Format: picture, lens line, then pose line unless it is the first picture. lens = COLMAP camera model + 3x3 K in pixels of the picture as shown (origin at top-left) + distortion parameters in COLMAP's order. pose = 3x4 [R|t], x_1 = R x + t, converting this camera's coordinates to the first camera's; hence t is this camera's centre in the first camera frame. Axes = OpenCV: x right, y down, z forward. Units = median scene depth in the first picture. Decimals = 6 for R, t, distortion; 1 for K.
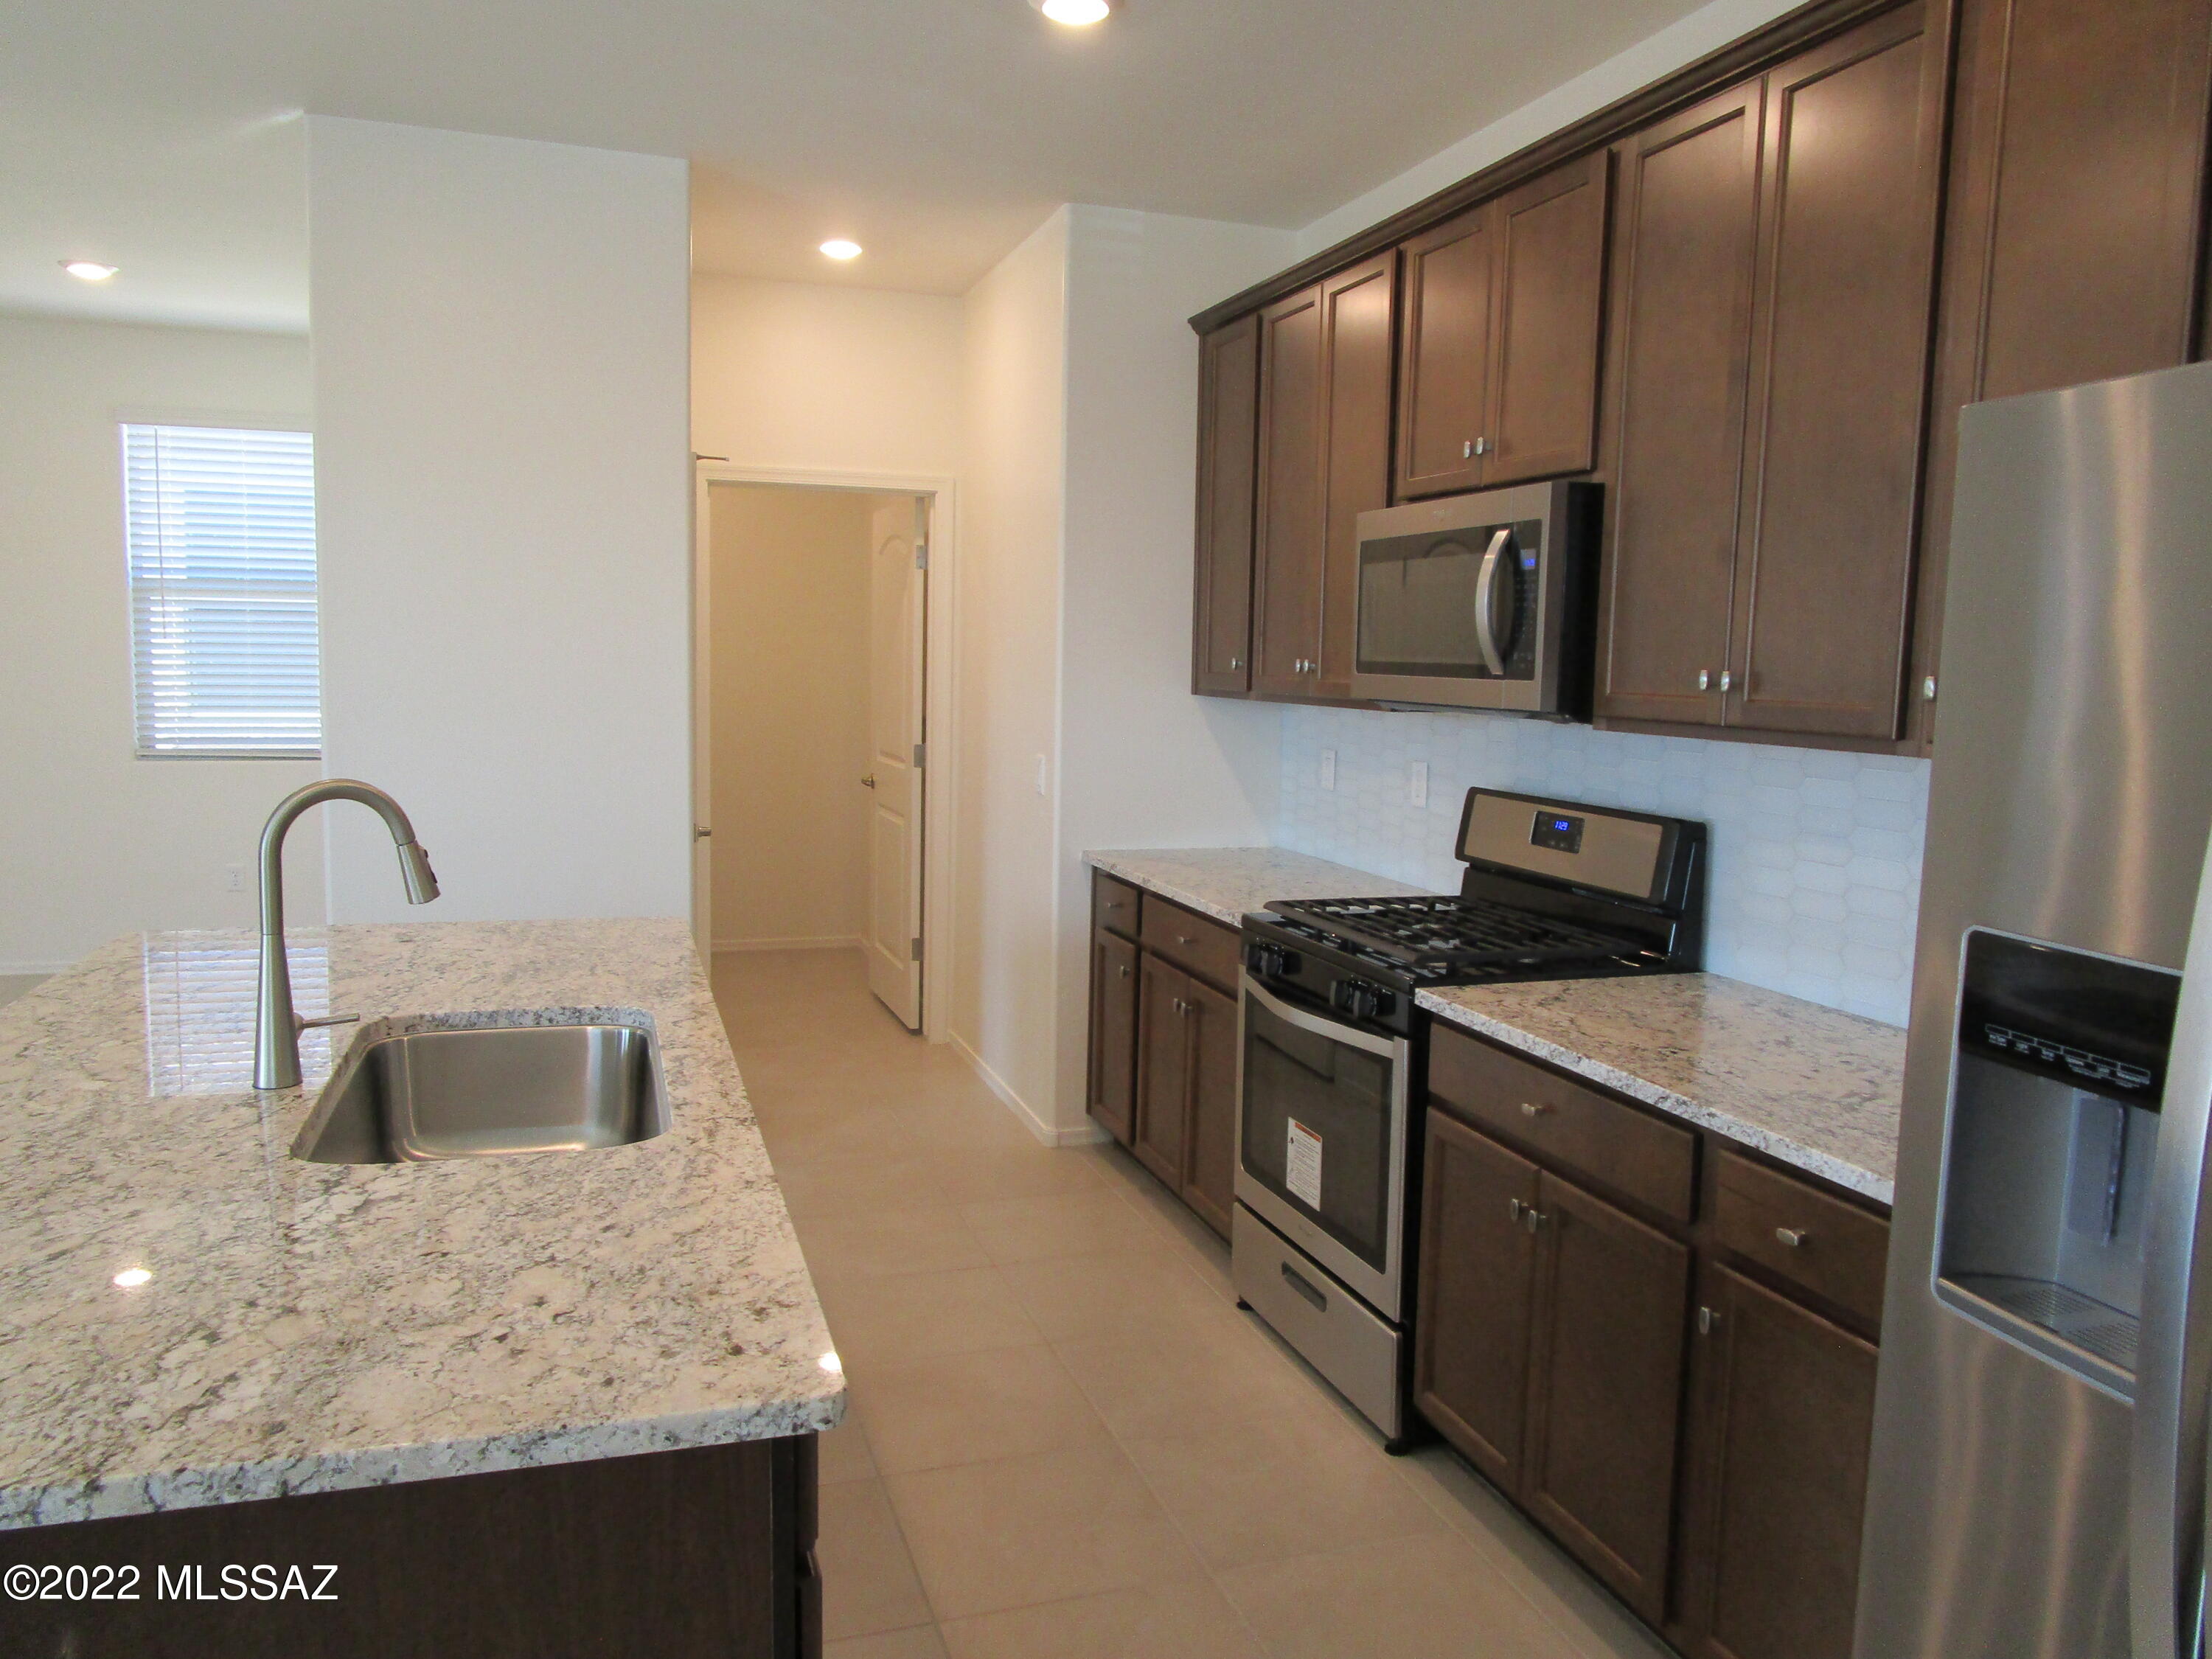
lens RADIAL K [[1578.7, 0, 1106.0], [0, 1578.7, 829.5], [0, 0, 1]] dist [-0.014820, -0.004504]
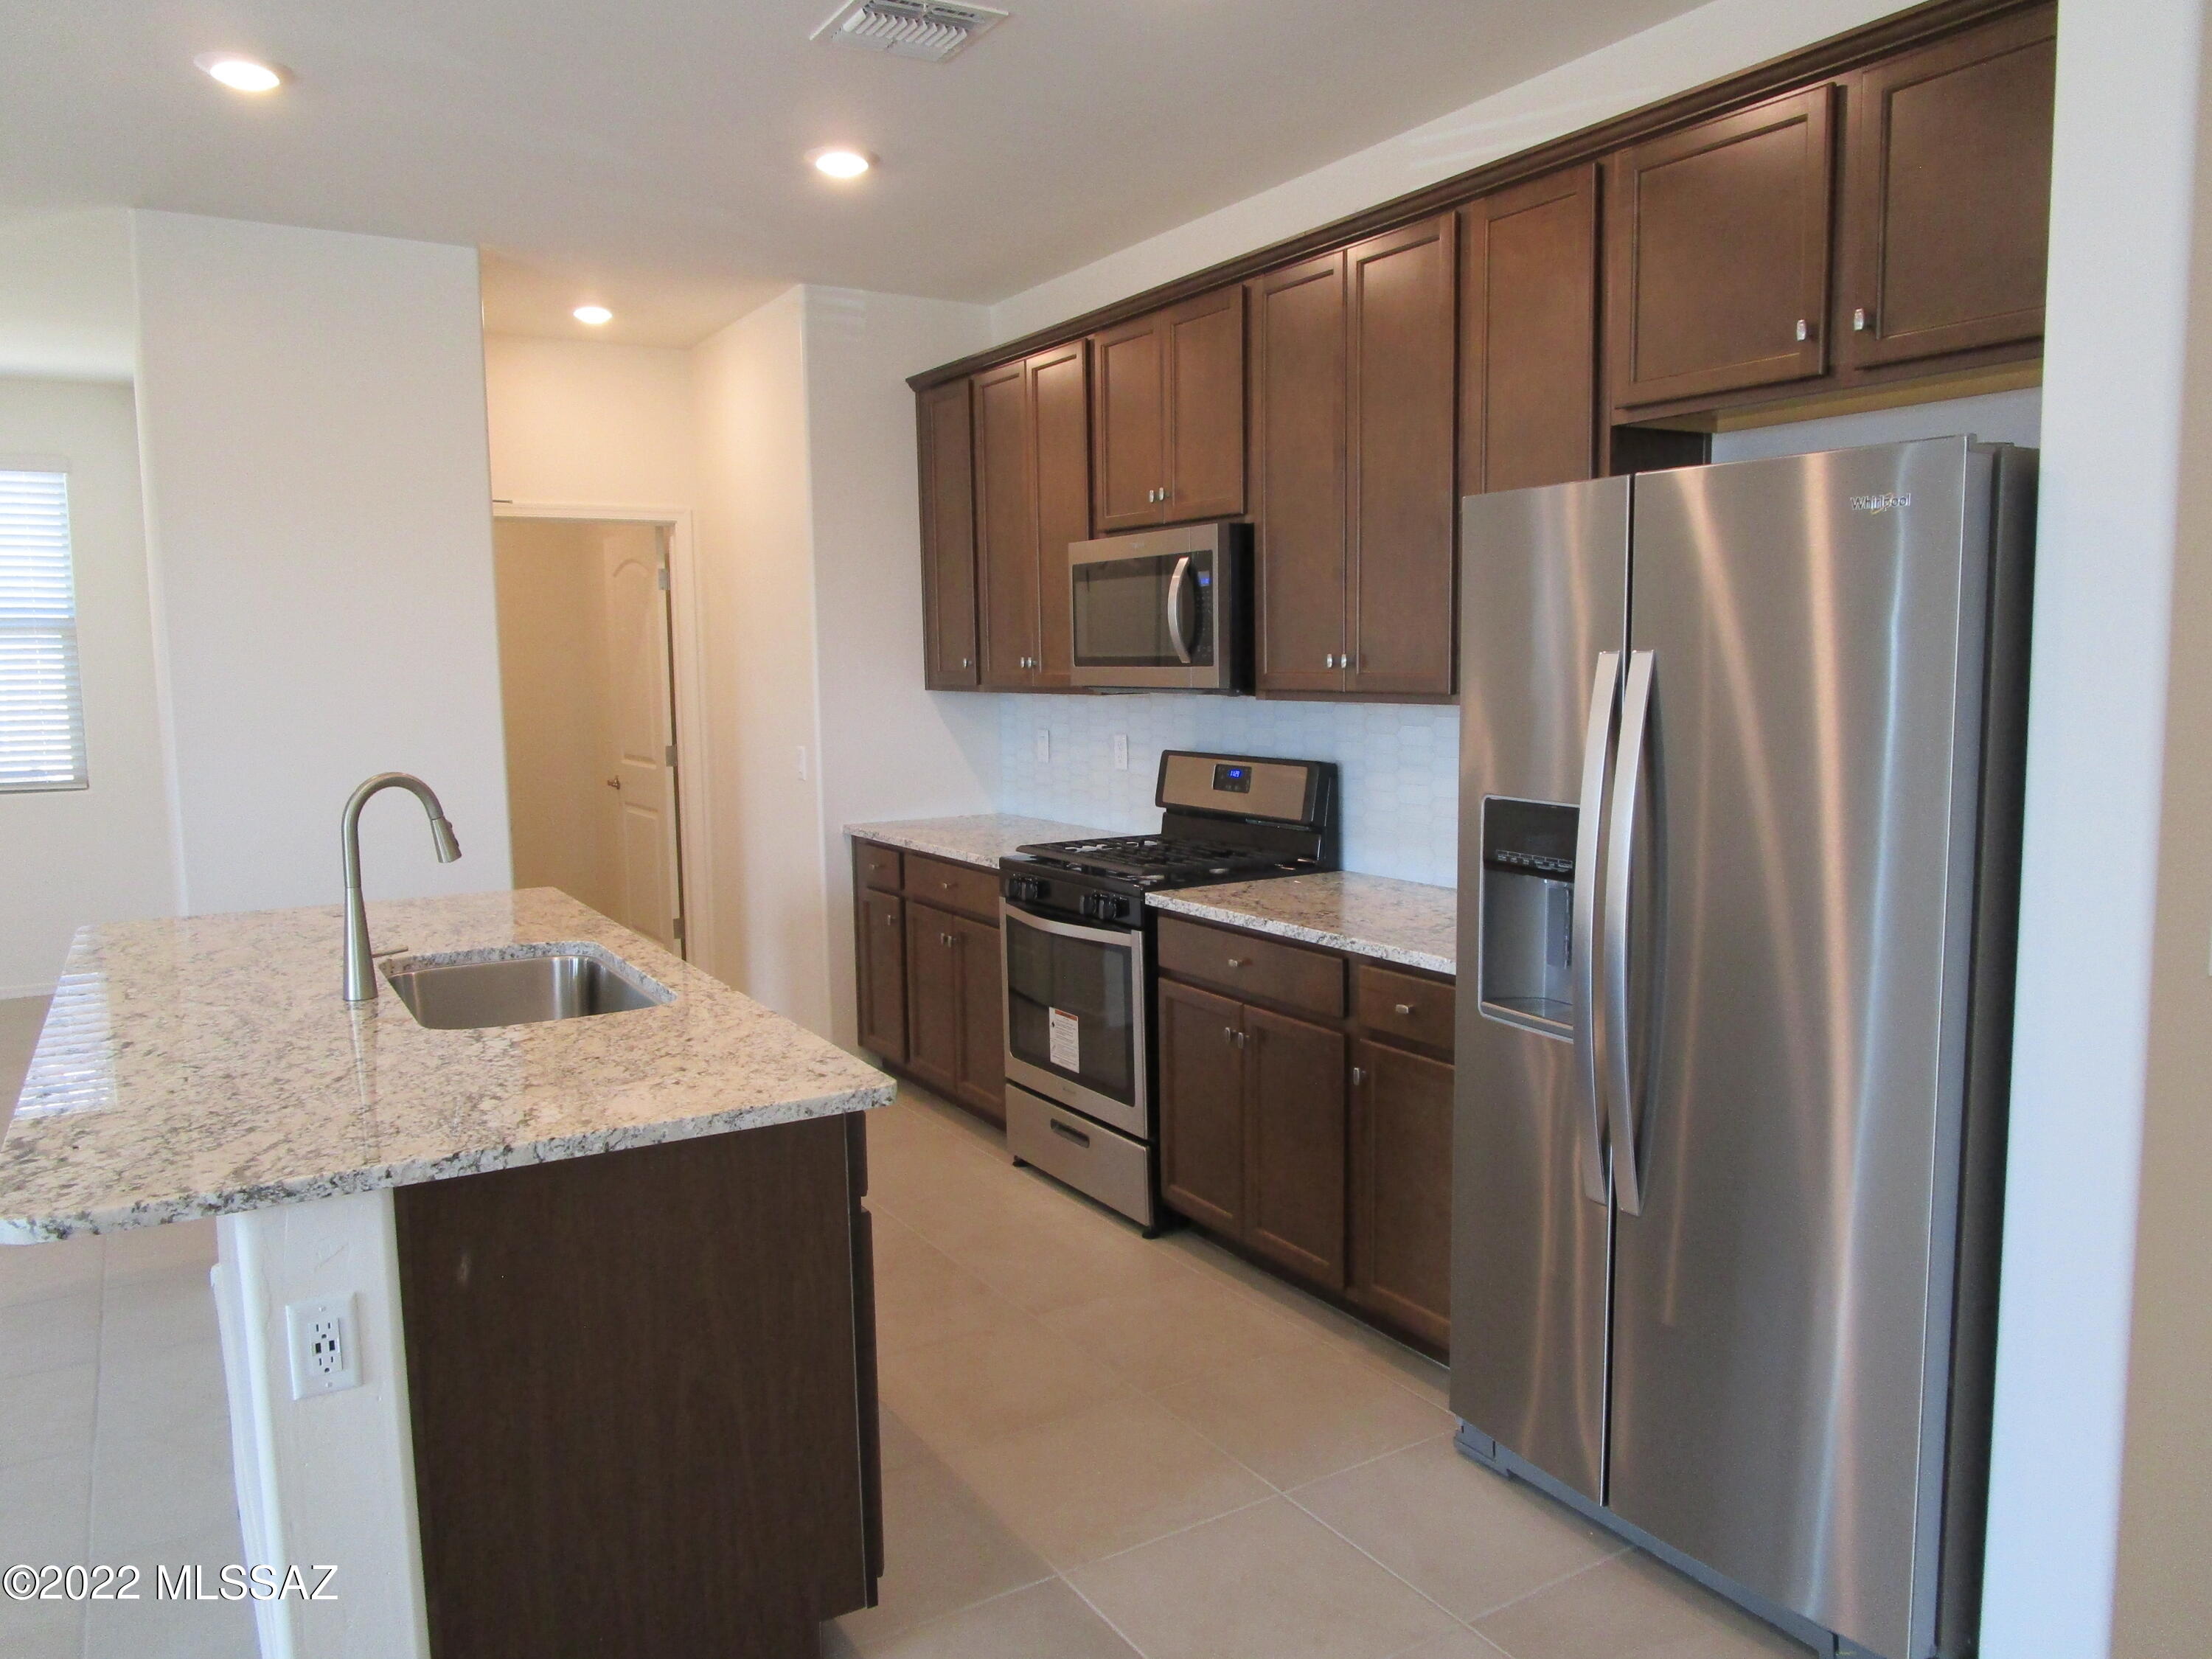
lens RADIAL K [[1578.7, 0, 1106.0], [0, 1578.7, 829.5], [0, 0, 1]] dist [-0.014820, -0.004504]
pose [[0.974134, -0.061899, 0.217328, -0.128290], [0.061627, 0.998067, 0.008035, 0.031144], [-0.217405, 0.005566, 0.976066, -0.326104]]
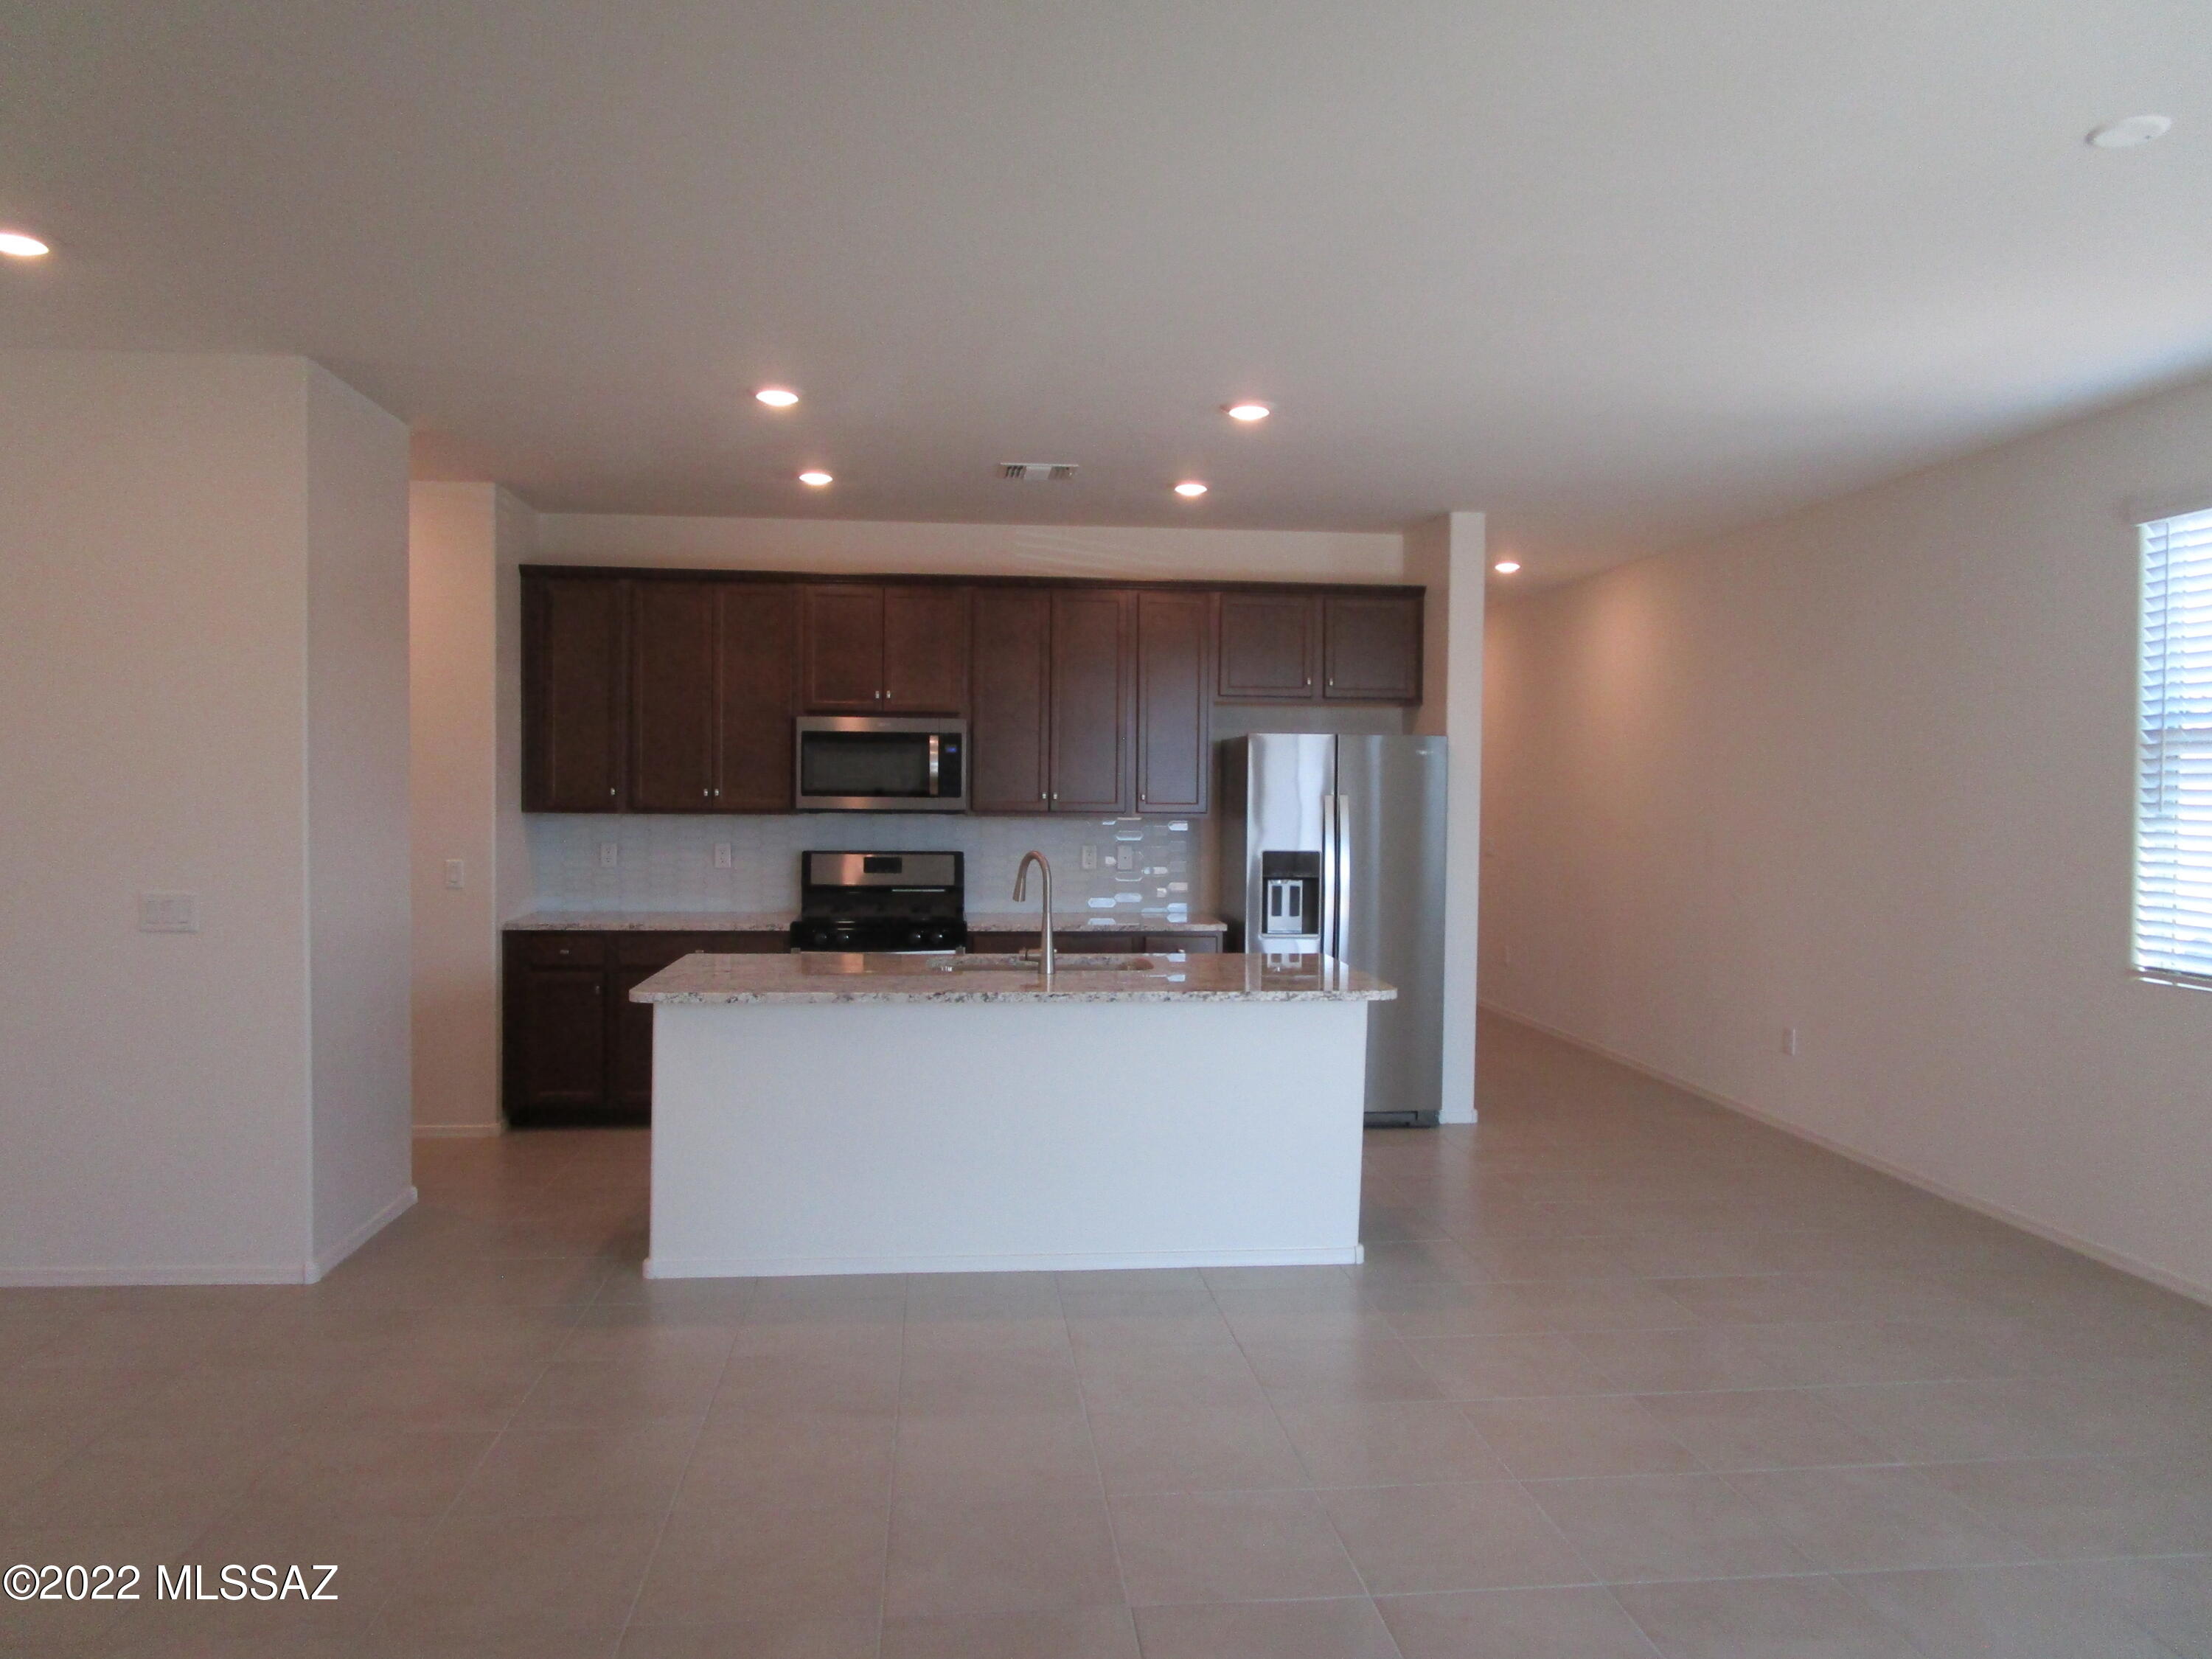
lens RADIAL K [[1578.7, 0, 1106.0], [0, 1578.7, 829.5], [0, 0, 1]] dist [-0.014820, -0.004504]
pose [[0.226682, -0.048816, 0.972745, -2.058707], [0.102769, 0.994367, 0.025953, -0.083854], [-0.968532, 0.094085, 0.230422, 0.202239]]
